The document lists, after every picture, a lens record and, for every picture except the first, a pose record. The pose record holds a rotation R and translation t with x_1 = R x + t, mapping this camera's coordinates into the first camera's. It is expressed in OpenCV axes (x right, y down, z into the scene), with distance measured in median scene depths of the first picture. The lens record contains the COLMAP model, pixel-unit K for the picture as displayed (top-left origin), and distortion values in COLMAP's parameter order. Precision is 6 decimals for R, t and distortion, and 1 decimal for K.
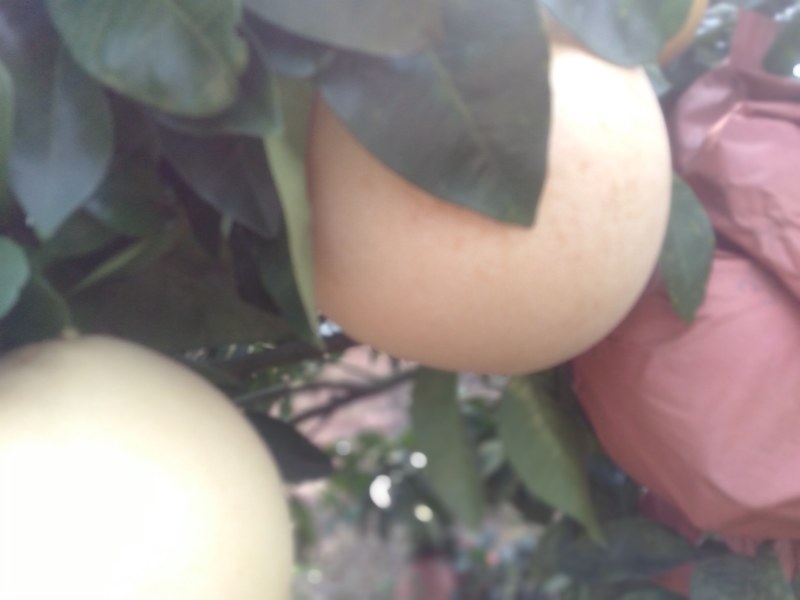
lens RADIAL K [[702.1, 0, 400.0], [0, 702.1, 300.0], [0, 0, 1]] dist [0.001518, 0.007324]
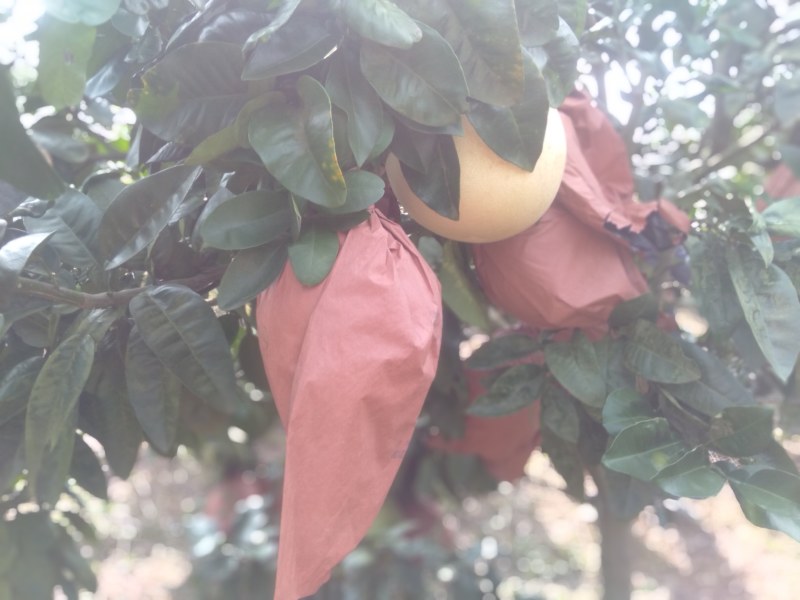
lens RADIAL K [[702.1, 0, 400.0], [0, 702.1, 300.0], [0, 0, 1]] dist [0.001518, 0.007324]
pose [[0.931233, -0.051102, 0.360823, -0.713460], [0.024841, 0.996718, 0.077052, 0.090892], [-0.363576, -0.062790, 0.929446, -0.725615]]
